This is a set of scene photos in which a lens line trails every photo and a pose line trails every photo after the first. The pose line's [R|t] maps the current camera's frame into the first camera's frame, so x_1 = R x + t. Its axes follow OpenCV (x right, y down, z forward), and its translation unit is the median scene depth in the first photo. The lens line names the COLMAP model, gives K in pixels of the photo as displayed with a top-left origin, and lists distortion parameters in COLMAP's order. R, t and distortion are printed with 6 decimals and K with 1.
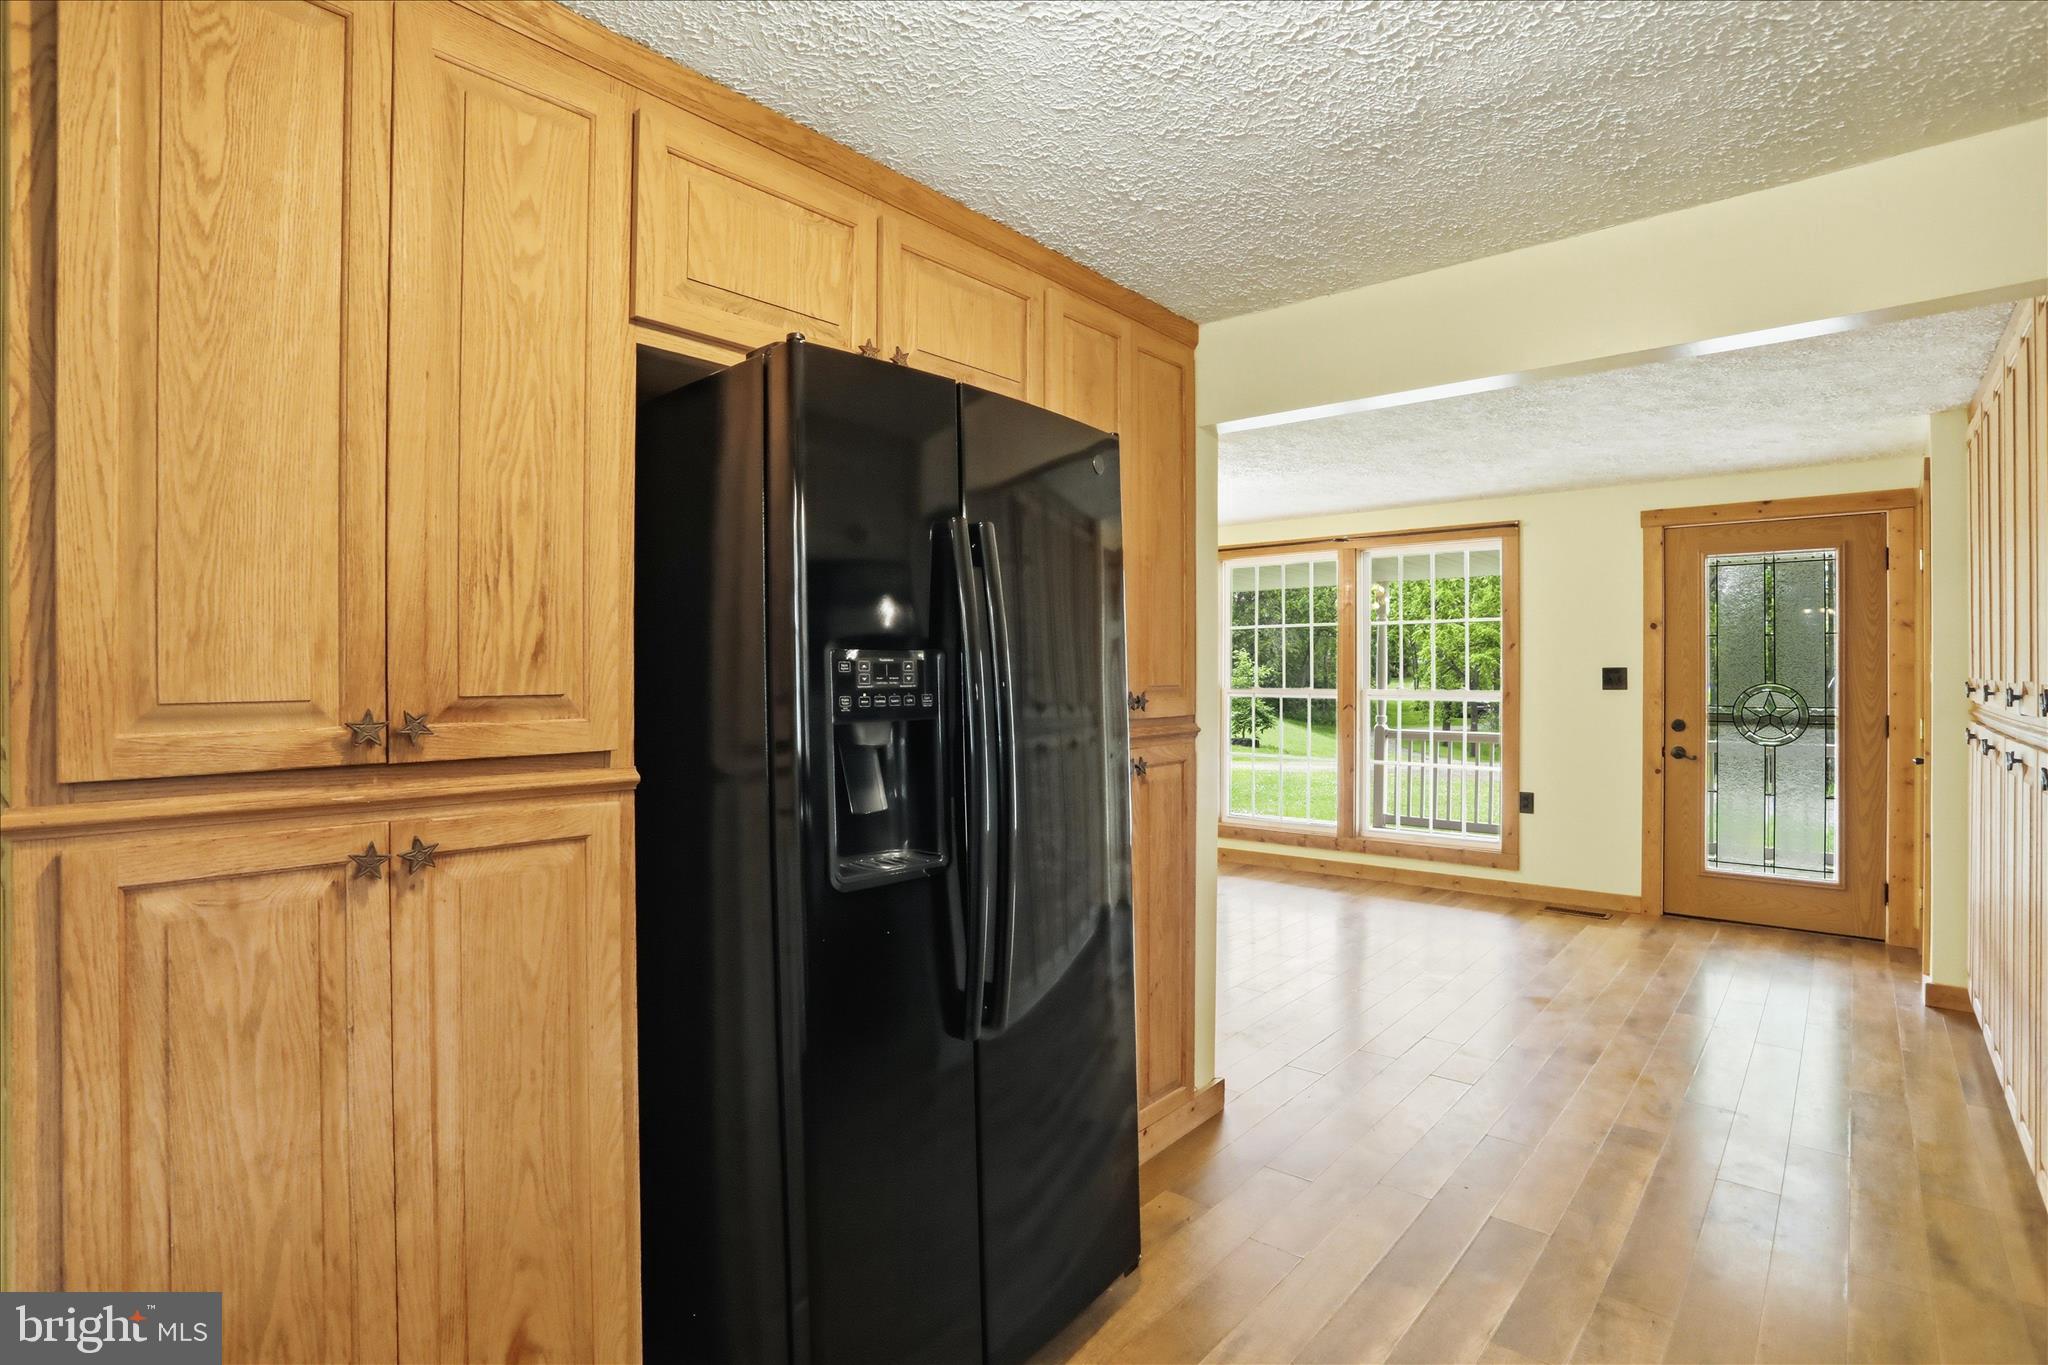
lens RADIAL K [[1002.4, 0, 1027.1], [0, 1002.4, 678.9], [0, 0, 1]] dist [-0.064381, 0.027830]
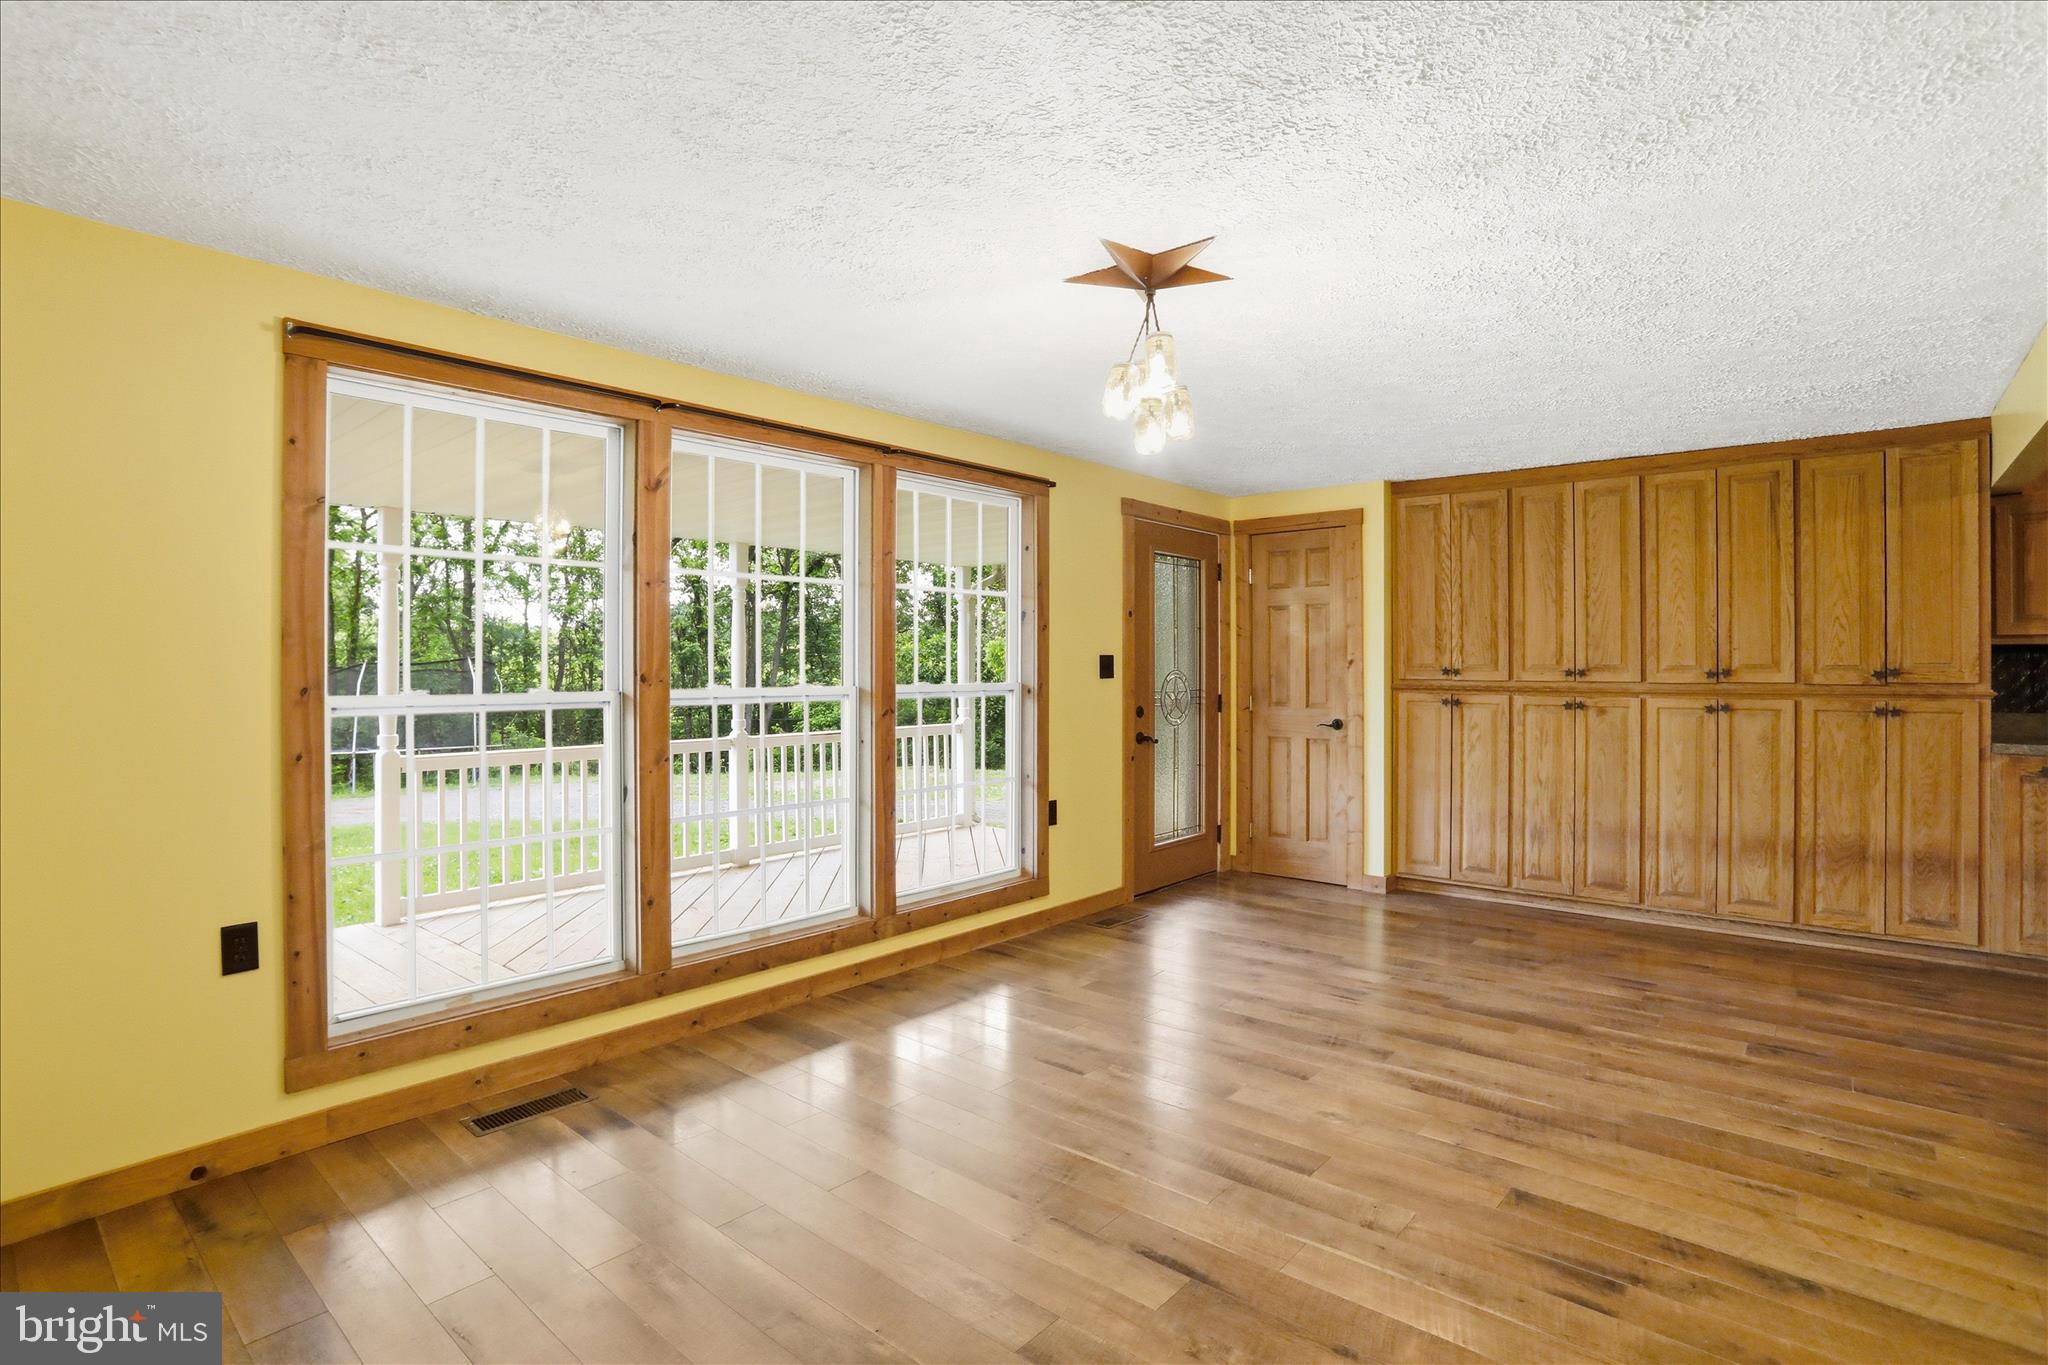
lens RADIAL K [[1002.4, 0, 1037.6], [0, 1002.4, 671.5], [0, 0, 1]] dist [-0.064381, 0.027830]
pose [[0.002187, -0.003832, 0.999990, -0.358765], [0.006616, 0.999971, 0.003818, 0.000516], [-0.999976, 0.006607, 0.002212, 1.009130]]
